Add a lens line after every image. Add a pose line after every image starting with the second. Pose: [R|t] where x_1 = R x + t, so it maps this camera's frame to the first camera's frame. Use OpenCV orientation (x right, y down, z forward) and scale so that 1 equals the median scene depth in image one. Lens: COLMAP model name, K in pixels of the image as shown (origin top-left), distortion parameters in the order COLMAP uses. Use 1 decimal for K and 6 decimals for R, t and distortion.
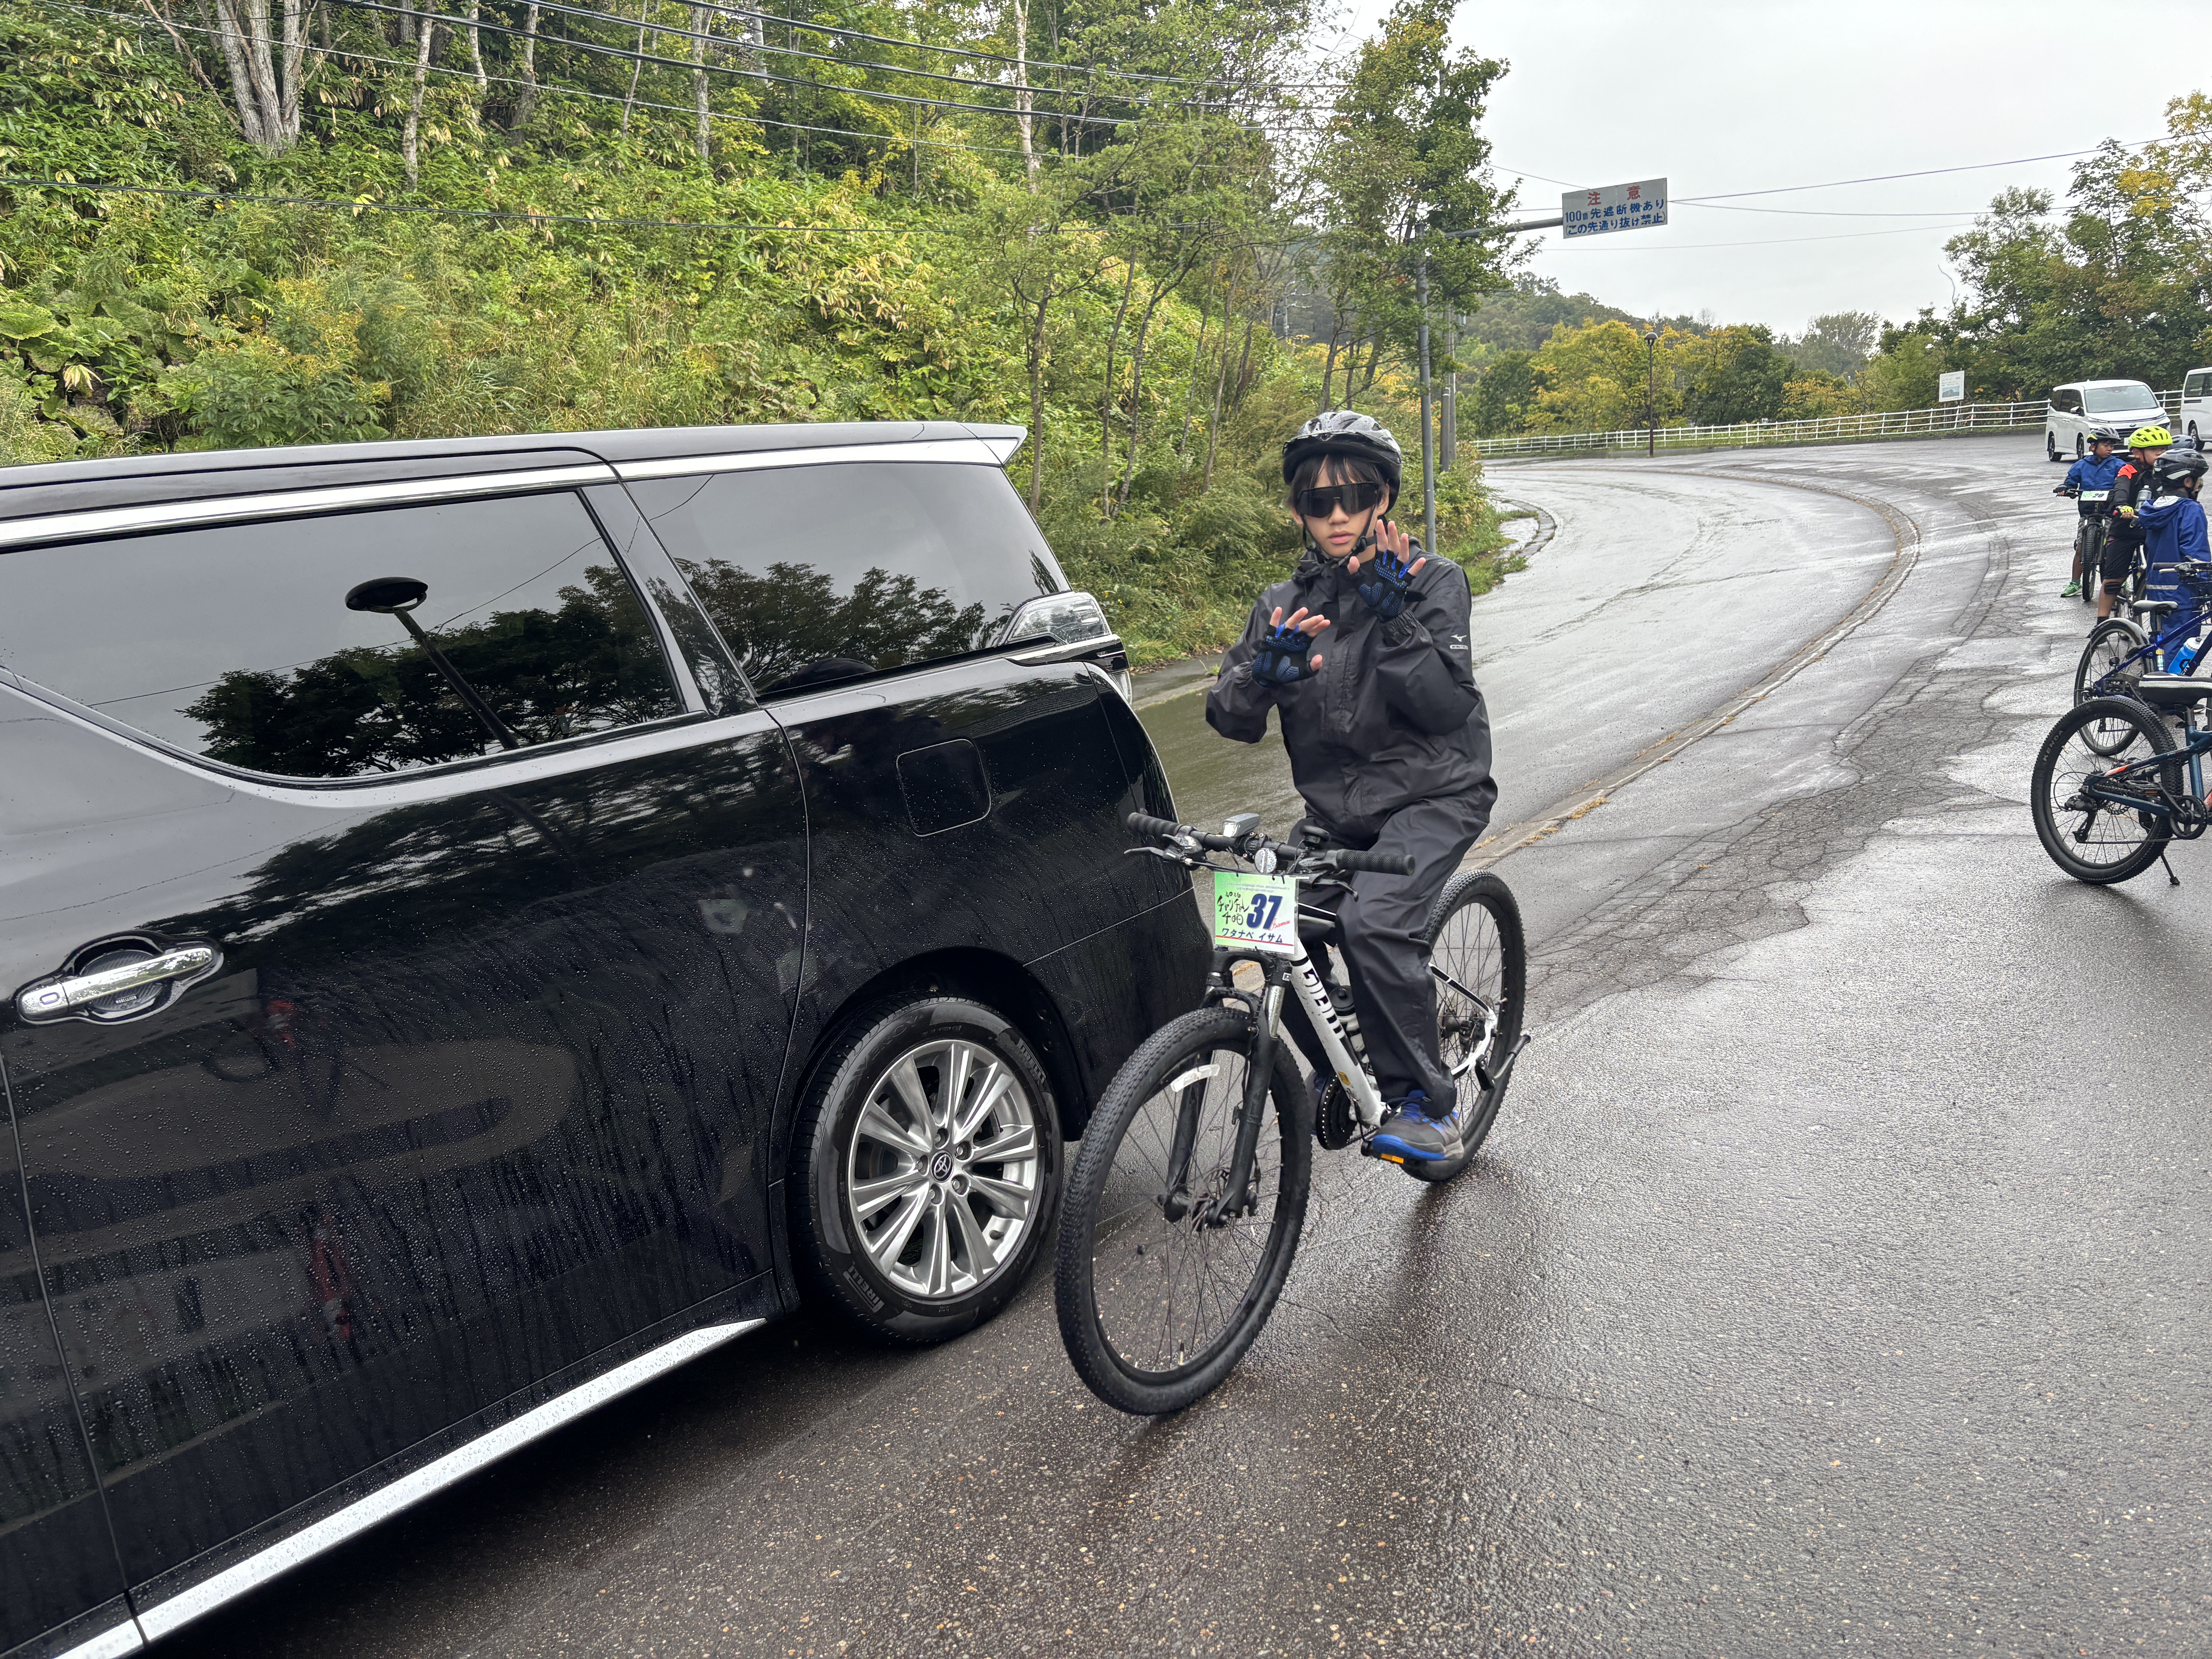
lens RADIAL K [[1675.1, 0, 1076.0], [0, 1675.1, 837.6], [0, 0, 1]] dist [0.033642, -0.042059]
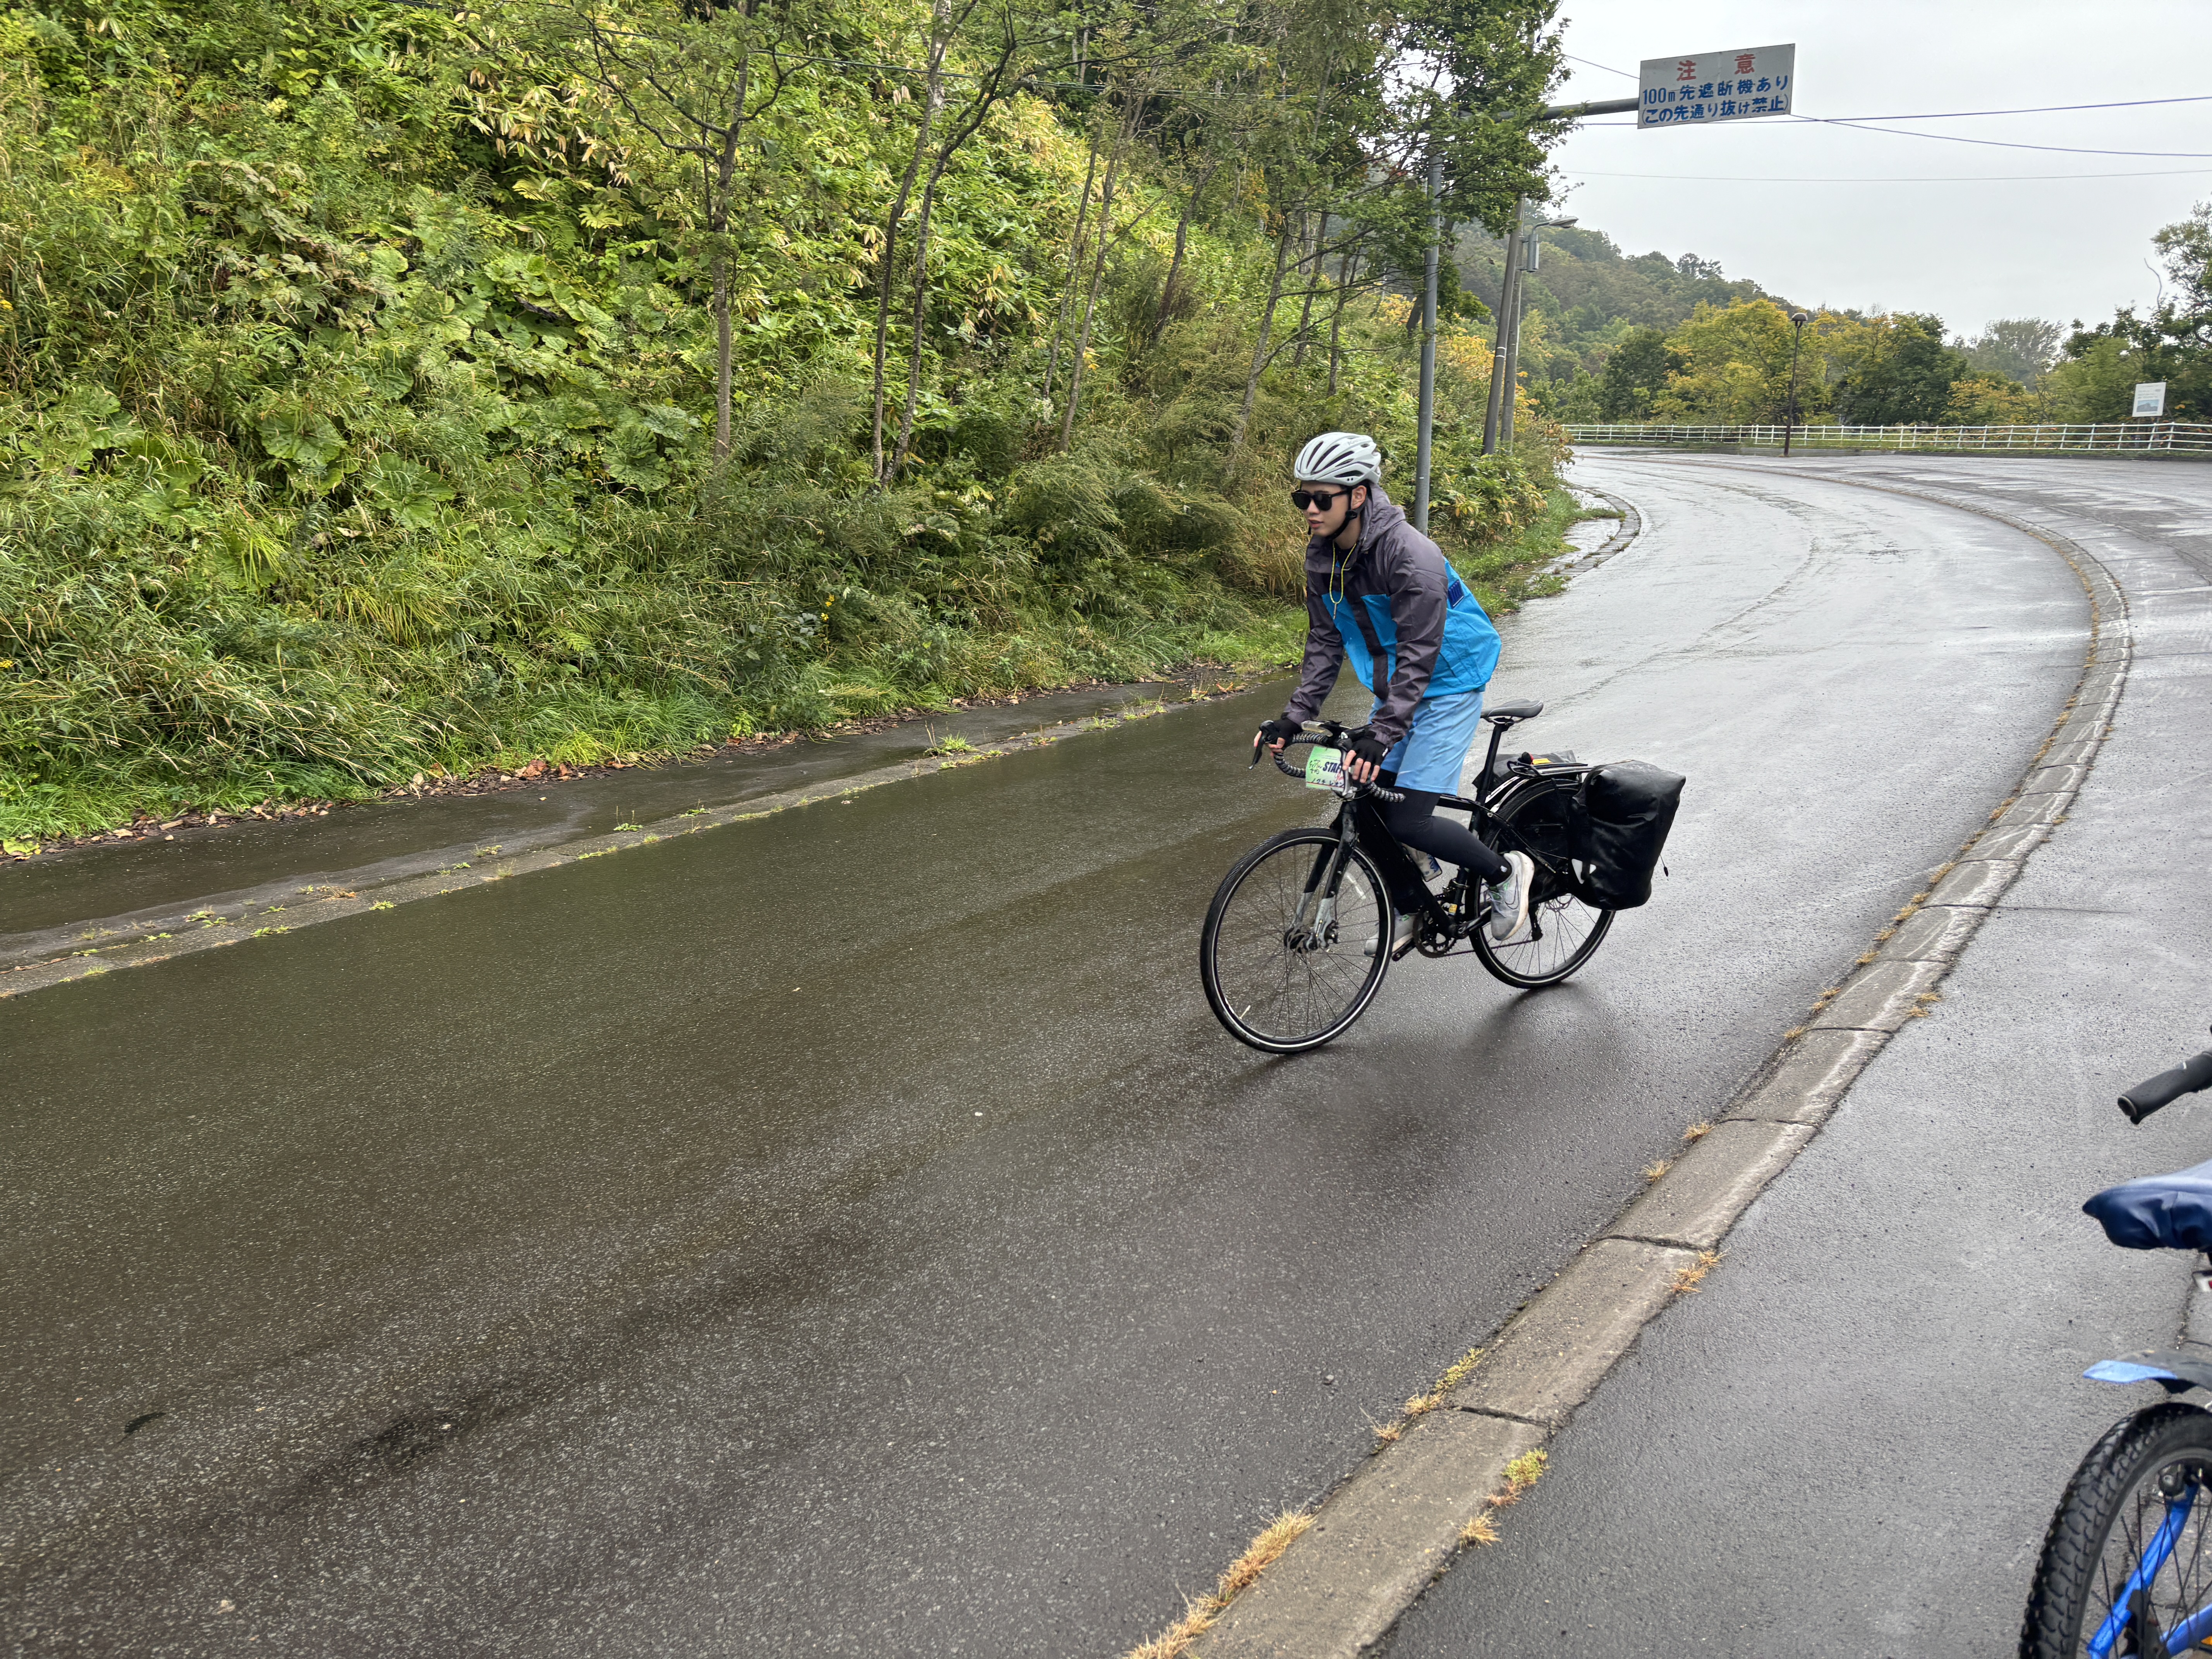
lens RADIAL K [[1675.1, 0, 1097.5], [0, 1675.1, 828.2], [0, 0, 1]] dist [0.033642, -0.042059]
pose [[0.995126, 0.084641, -0.050598, 0.118837], [-0.083587, 0.996244, 0.022588, -0.060931], [0.052320, -0.018249, 0.998464, 0.267968]]
